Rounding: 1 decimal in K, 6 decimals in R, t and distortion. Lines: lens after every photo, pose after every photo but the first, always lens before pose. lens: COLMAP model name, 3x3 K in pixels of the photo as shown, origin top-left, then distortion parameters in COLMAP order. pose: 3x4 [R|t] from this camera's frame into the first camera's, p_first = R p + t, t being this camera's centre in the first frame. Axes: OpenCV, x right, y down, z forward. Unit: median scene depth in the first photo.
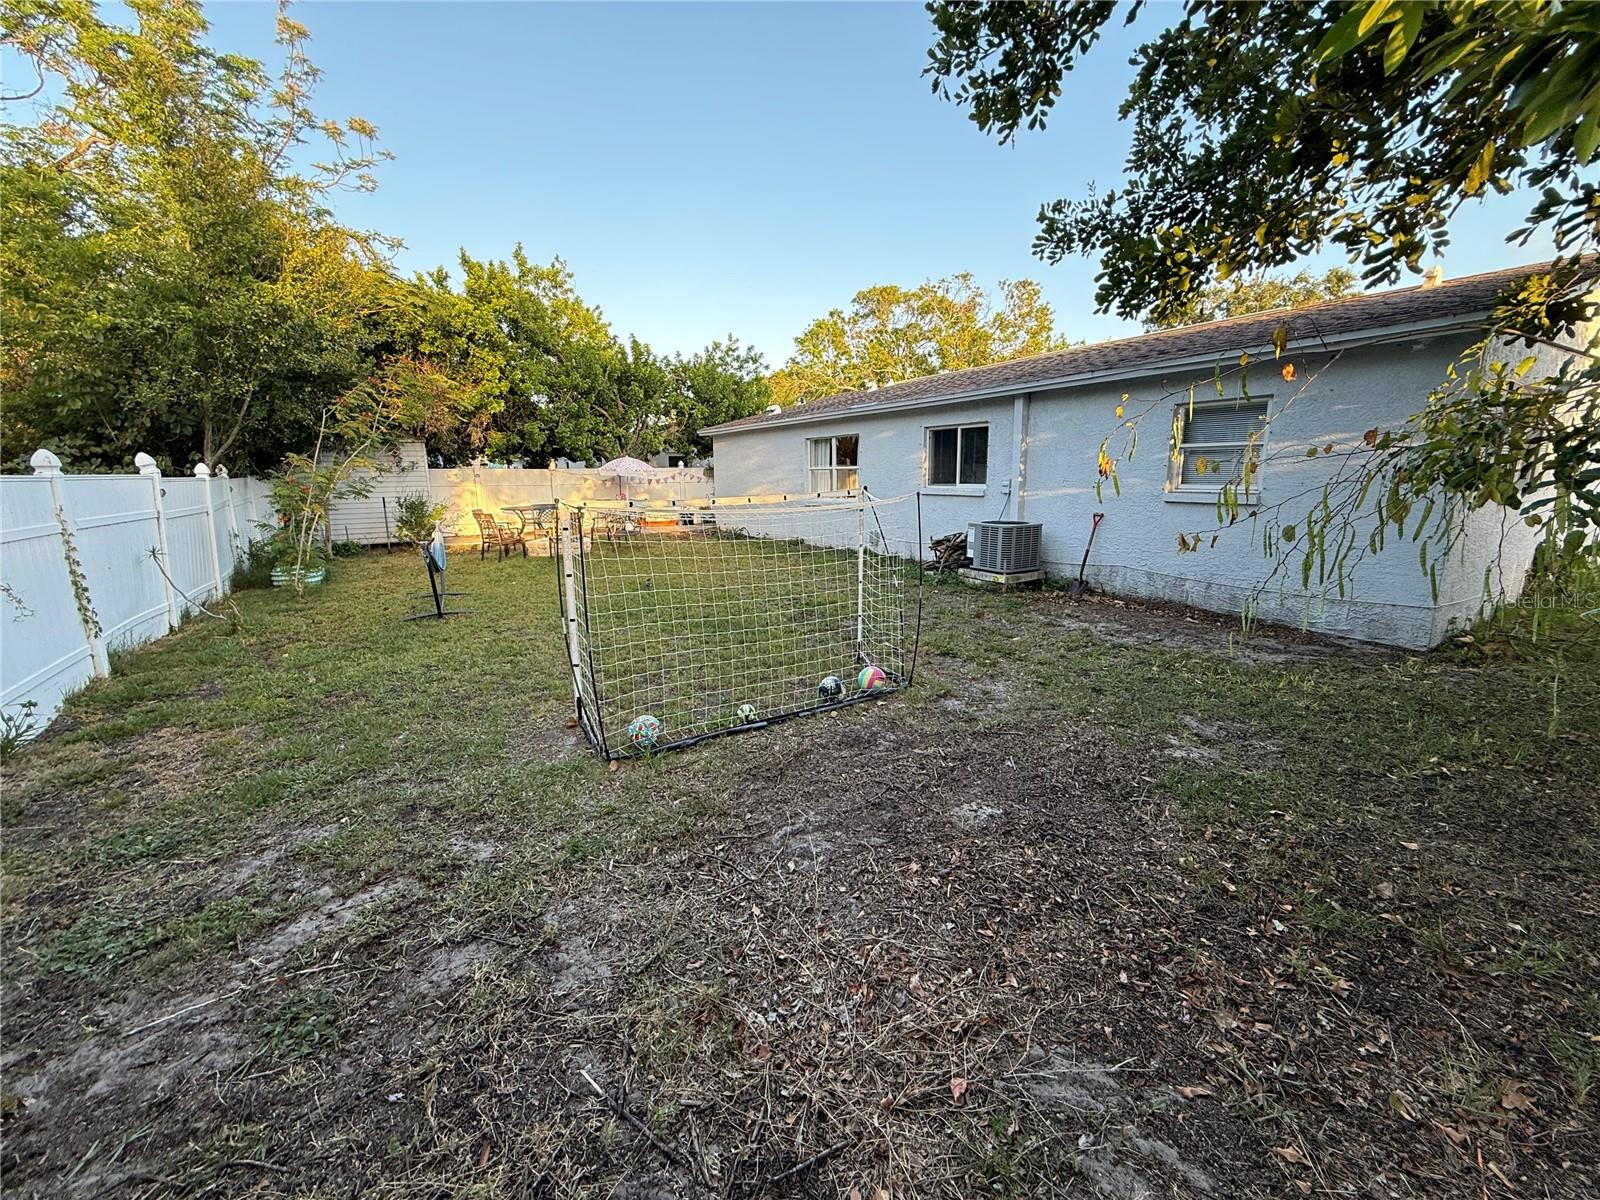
lens RADIAL K [[645.1, 0, 793.9], [0, 645.1, 597.4], [0, 0, 1]] dist [0.001526, -0.000248]
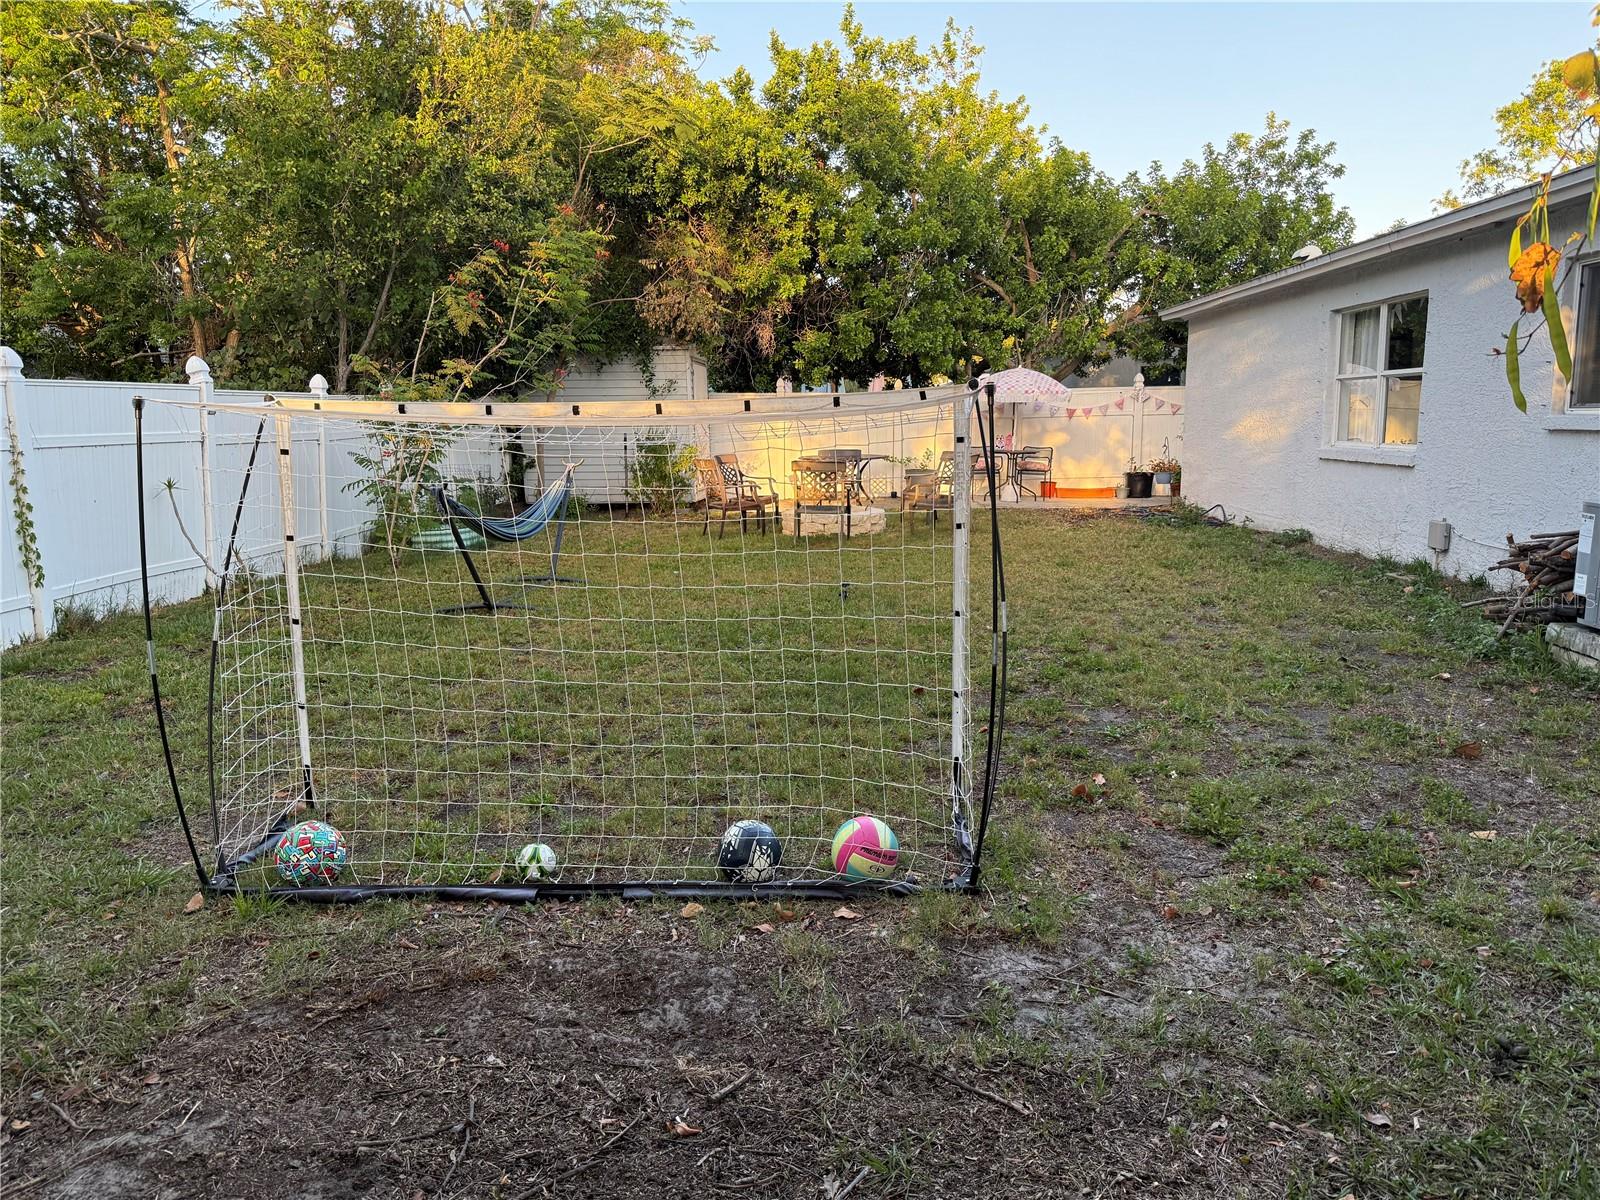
lens RADIAL K [[1123.9, 0, 800.0], [0, 1123.9, 600.0], [0, 0, 1]] dist [0.137508, -0.246074]
pose [[0.827581, 0.091414, -0.553853, 0.171073], [-0.105999, 0.994350, 0.005731, -0.010297], [0.551248, 0.053965, 0.832595, 0.139556]]
